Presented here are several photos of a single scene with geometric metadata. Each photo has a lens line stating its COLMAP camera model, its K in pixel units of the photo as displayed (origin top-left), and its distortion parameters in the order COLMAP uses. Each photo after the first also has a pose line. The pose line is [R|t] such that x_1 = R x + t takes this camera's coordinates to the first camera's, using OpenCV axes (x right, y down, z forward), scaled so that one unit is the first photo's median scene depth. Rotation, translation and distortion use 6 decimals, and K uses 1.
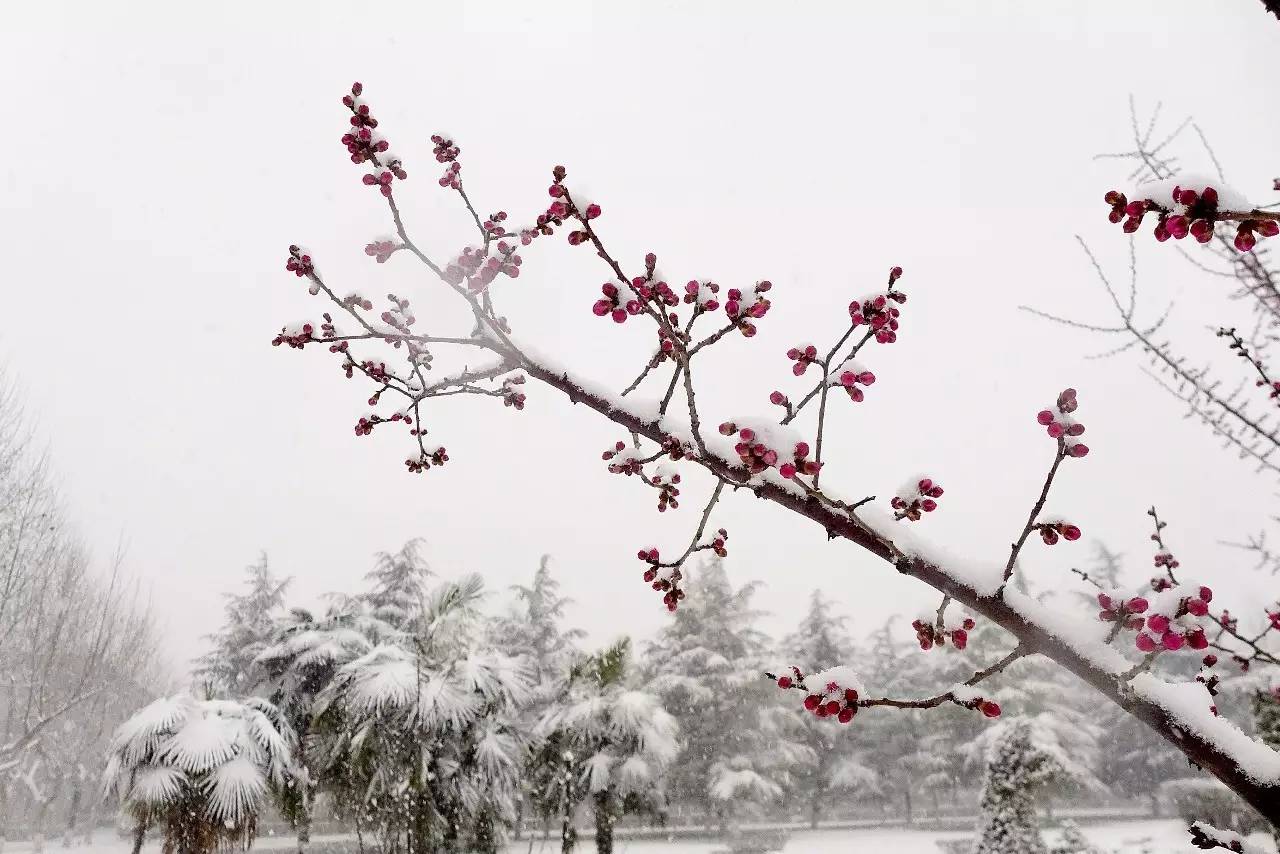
lens RADIAL K [[924.3, 0, 640.0], [0, 924.3, 427.0], [0, 0, 1]] dist [-0.054723, 0.019895]
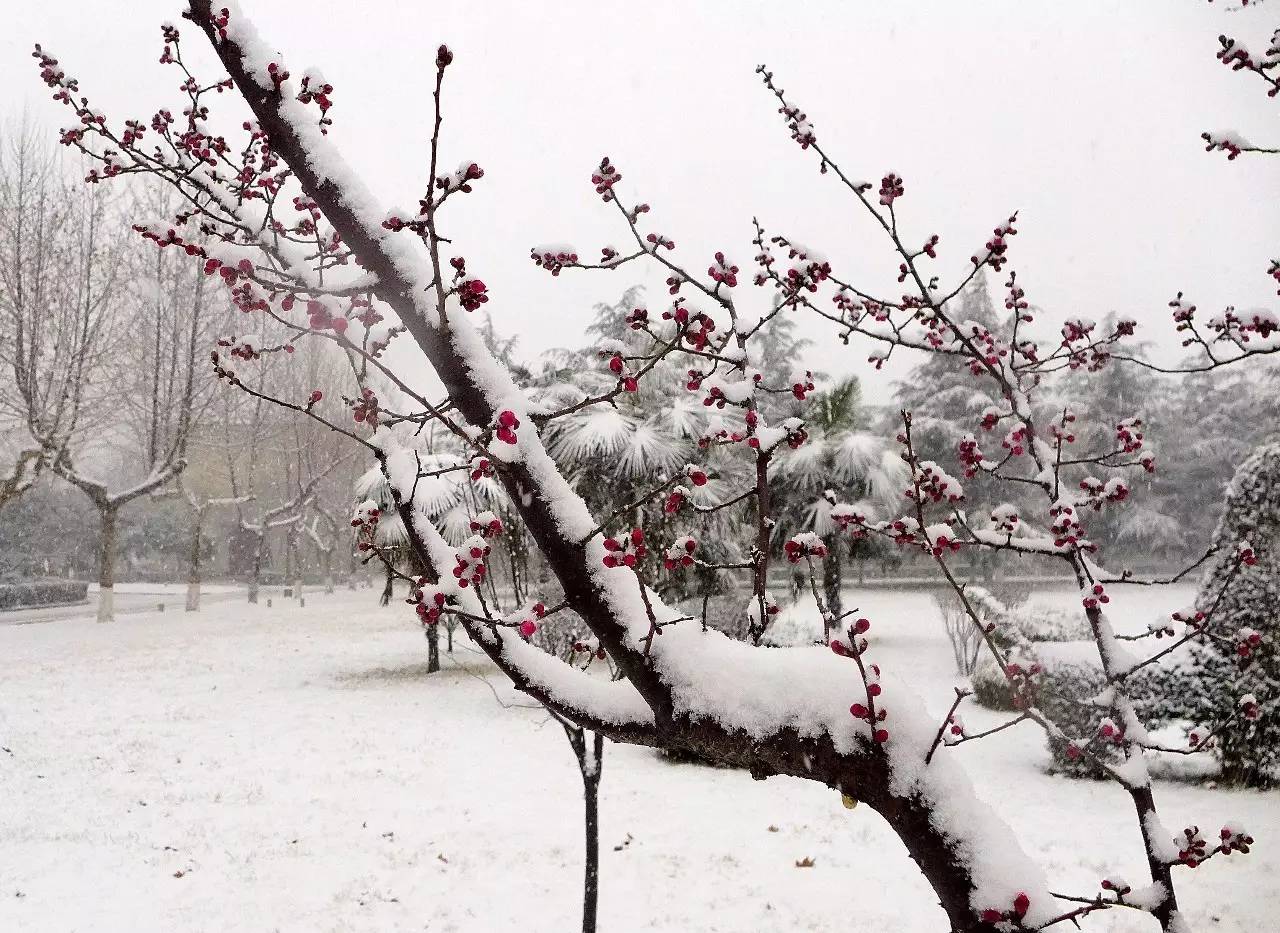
lens RADIAL K [[1097.6, 0, 640.0], [0, 1097.6, 466.5], [0, 0, 1]] dist [-0.055533, 0.052655]
pose [[0.946219, -0.023417, -0.322677, 0.123455], [0.114537, 0.957028, 0.266417, -0.000291], [0.302573, -0.289047, 0.908241, -0.069247]]
